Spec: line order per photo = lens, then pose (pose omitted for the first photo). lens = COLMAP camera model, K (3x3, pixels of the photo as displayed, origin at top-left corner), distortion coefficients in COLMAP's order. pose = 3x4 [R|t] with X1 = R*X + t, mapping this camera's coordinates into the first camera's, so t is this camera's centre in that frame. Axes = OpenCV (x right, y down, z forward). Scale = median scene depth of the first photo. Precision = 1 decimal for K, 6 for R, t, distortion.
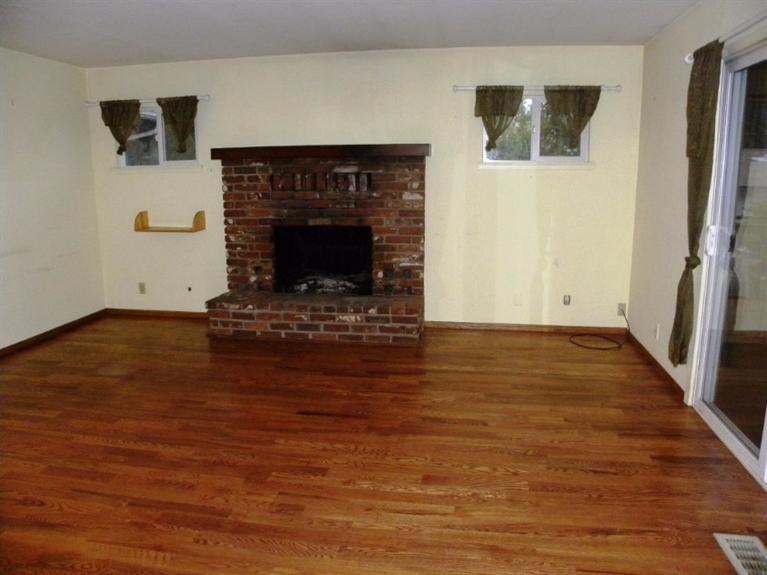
lens RADIAL K [[578.2, 0, 385.6], [0, 578.2, 285.7], [0, 0, 1]] dist [-0.157563, 0.095605]
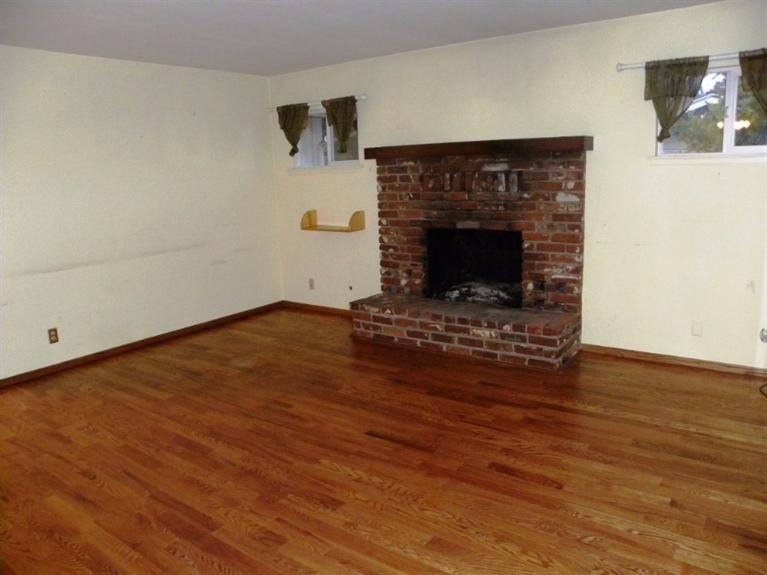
lens RADIAL K [[578.2, 0, 385.6], [0, 578.2, 285.7], [0, 0, 1]] dist [-0.157563, 0.095605]
pose [[0.892823, 0.062484, -0.446053, 0.189118], [-0.059240, 0.998018, 0.021228, -0.026437], [0.446496, 0.007471, 0.894755, 0.123076]]
